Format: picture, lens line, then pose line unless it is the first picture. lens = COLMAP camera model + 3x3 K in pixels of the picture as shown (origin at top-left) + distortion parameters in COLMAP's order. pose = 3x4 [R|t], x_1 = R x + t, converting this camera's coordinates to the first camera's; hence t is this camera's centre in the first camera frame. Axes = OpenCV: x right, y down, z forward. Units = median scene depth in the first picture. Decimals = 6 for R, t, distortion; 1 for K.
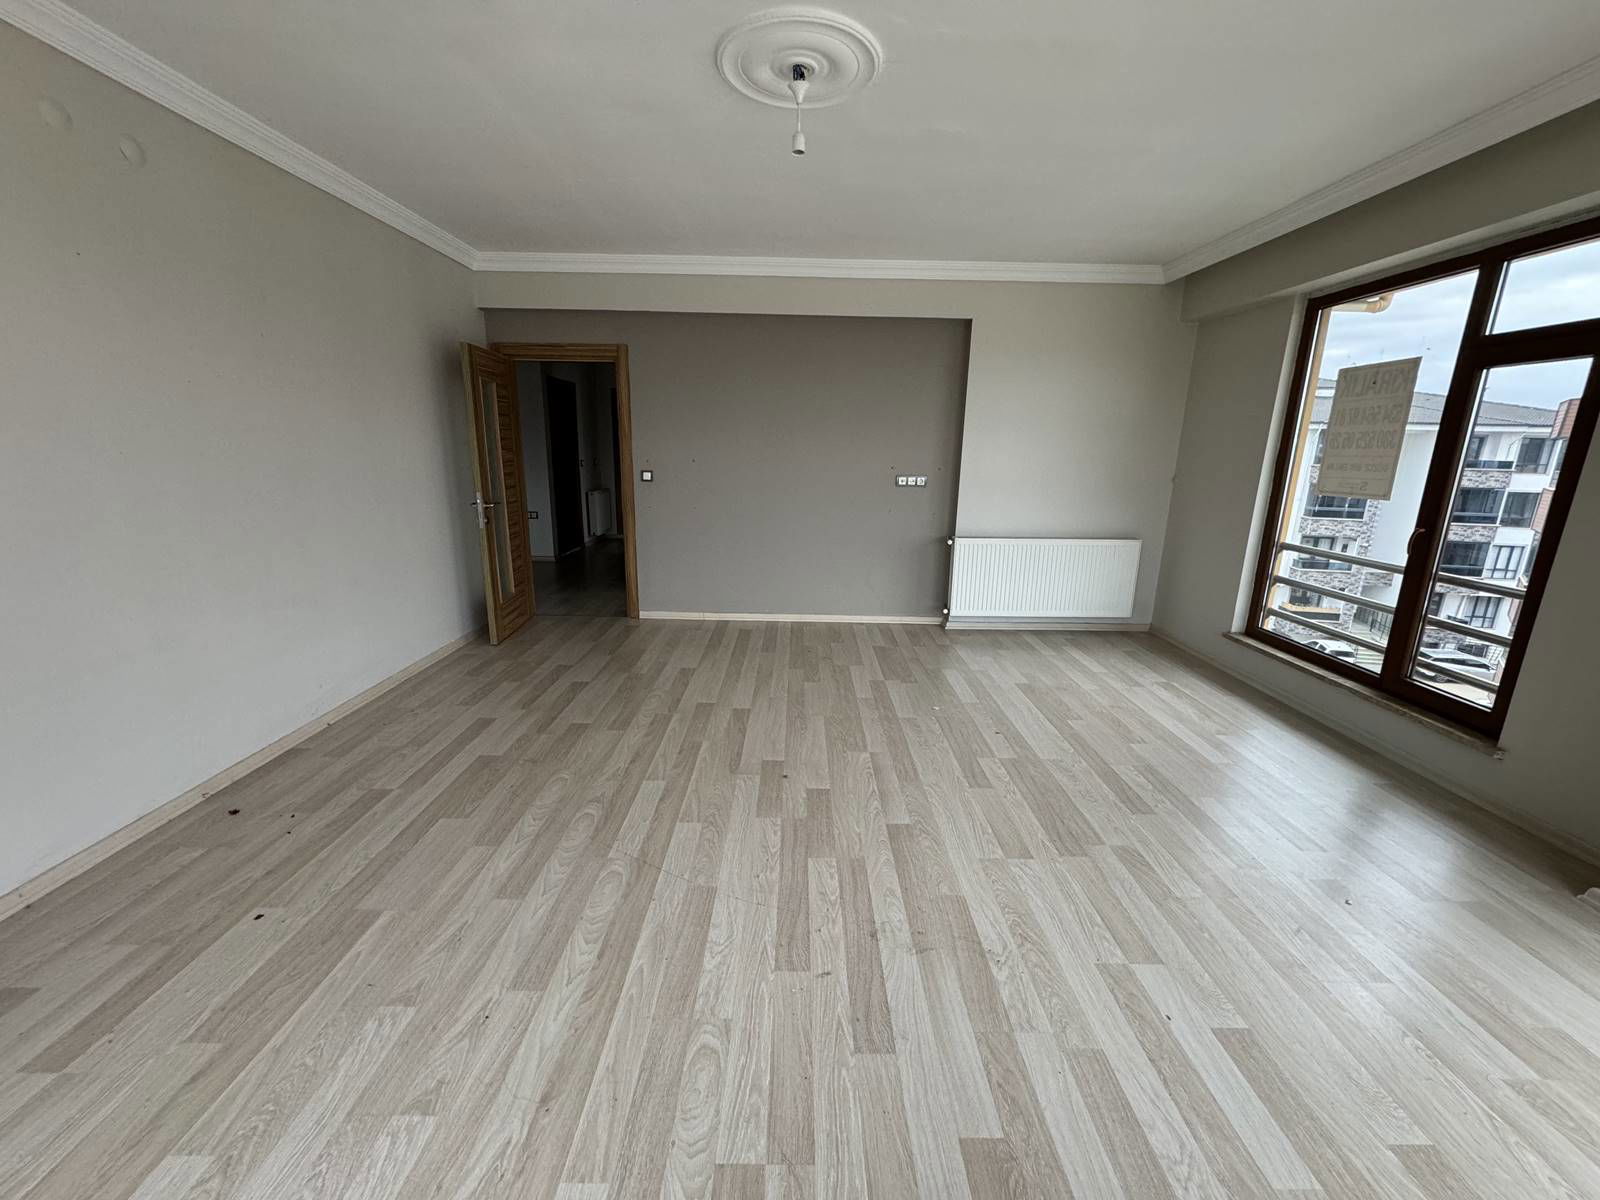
lens RADIAL K [[635.3, 0, 800.4], [0, 635.3, 599.3], [0, 0, 1]] dist [-0.002583, 0.000153]
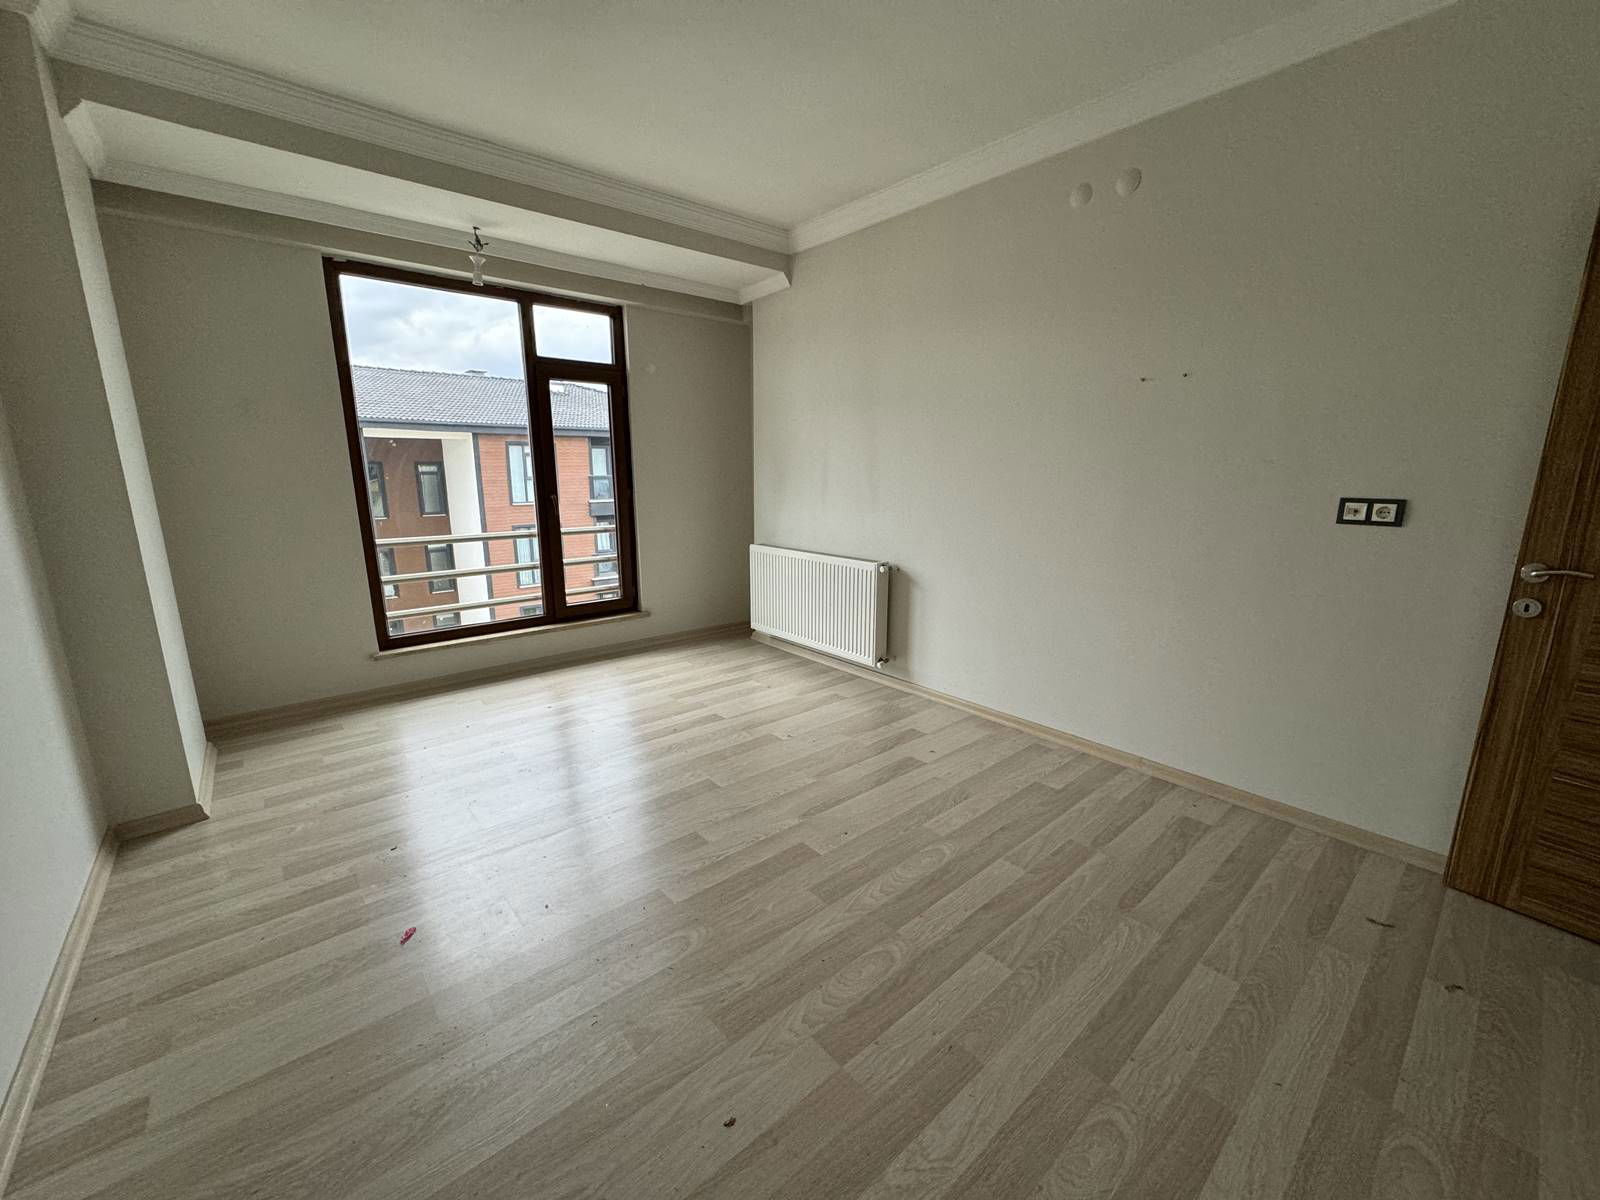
lens RADIAL K [[635.3, 0, 800.4], [0, 635.3, 599.3], [0, 0, 1]] dist [-0.002583, 0.000153]
pose [[-0.653009, -0.171750, 0.737618, -0.405237], [0.167904, 0.916879, 0.362134, -0.311365], [-0.738503, 0.360326, -0.569893, 1.457246]]
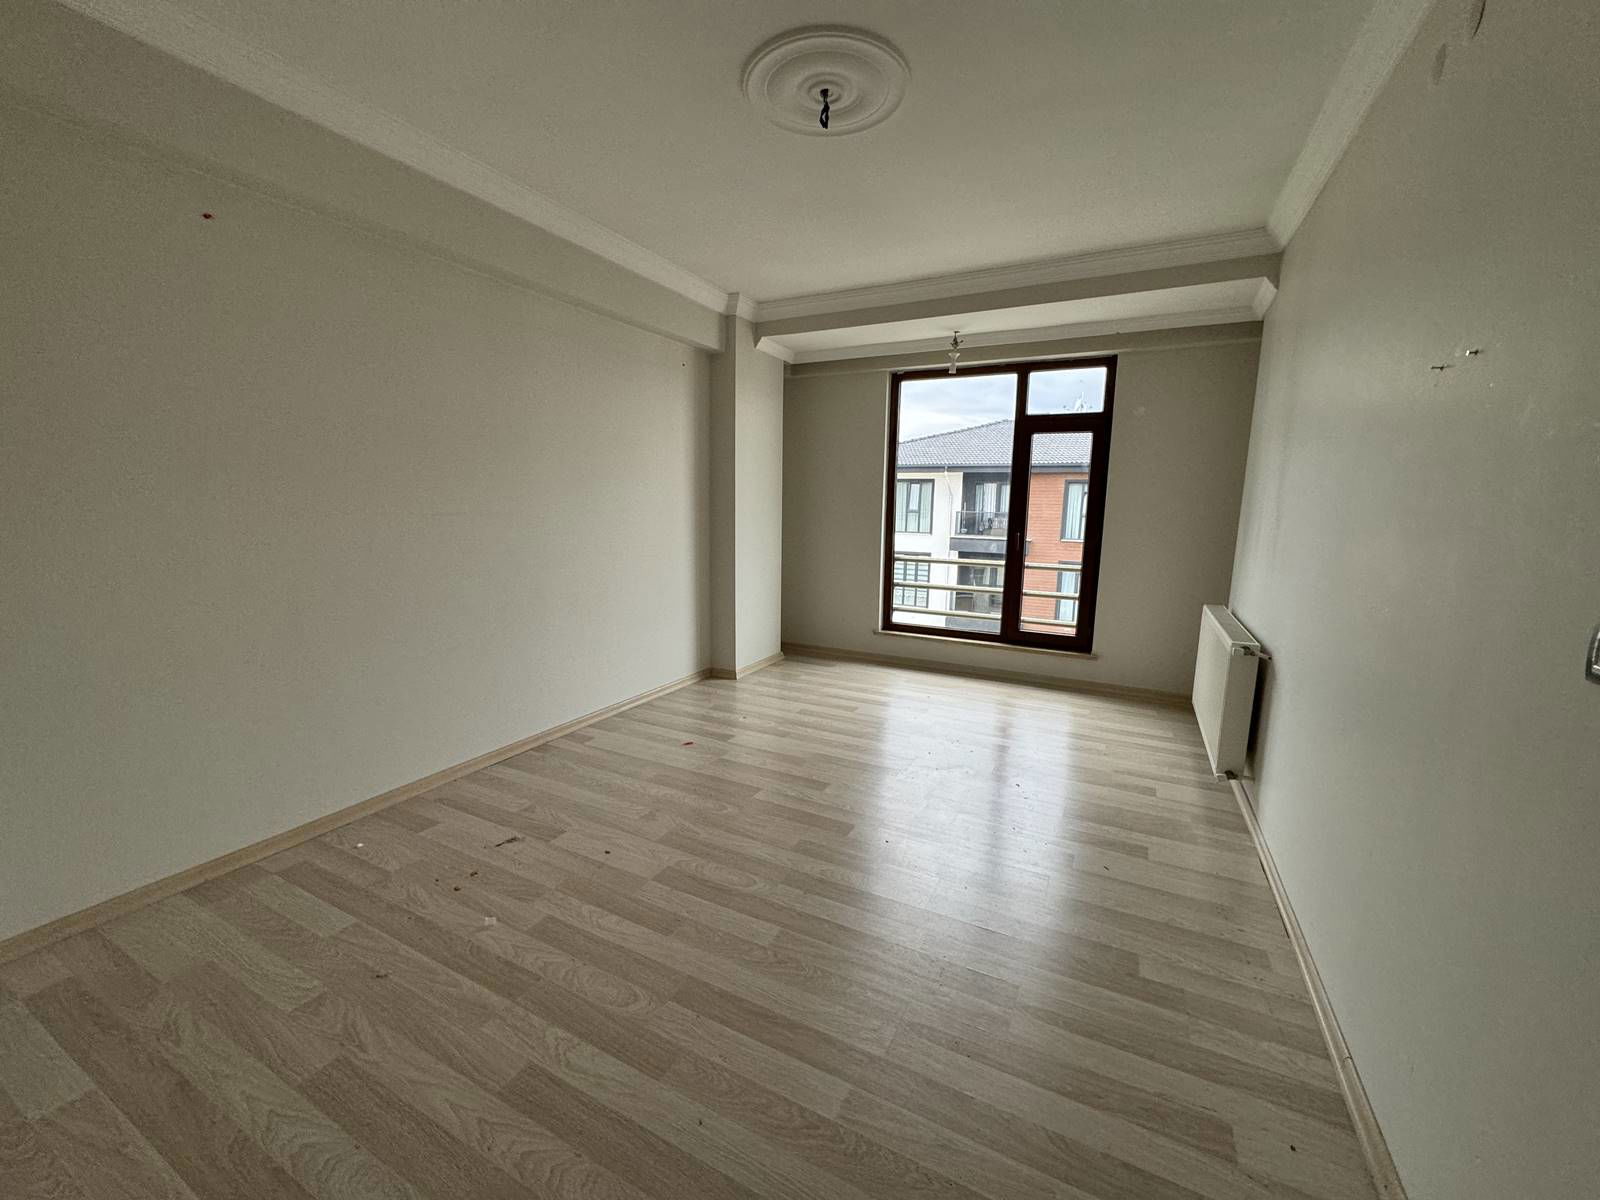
lens RADIAL K [[635.3, 0, 800.4], [0, 635.3, 599.3], [0, 0, 1]] dist [-0.002583, 0.000153]
pose [[0.454464, -0.147595, 0.878452, -0.663899], [0.203101, 0.977370, 0.059142, -0.155011], [-0.867302, 0.151537, 0.474156, 0.745085]]
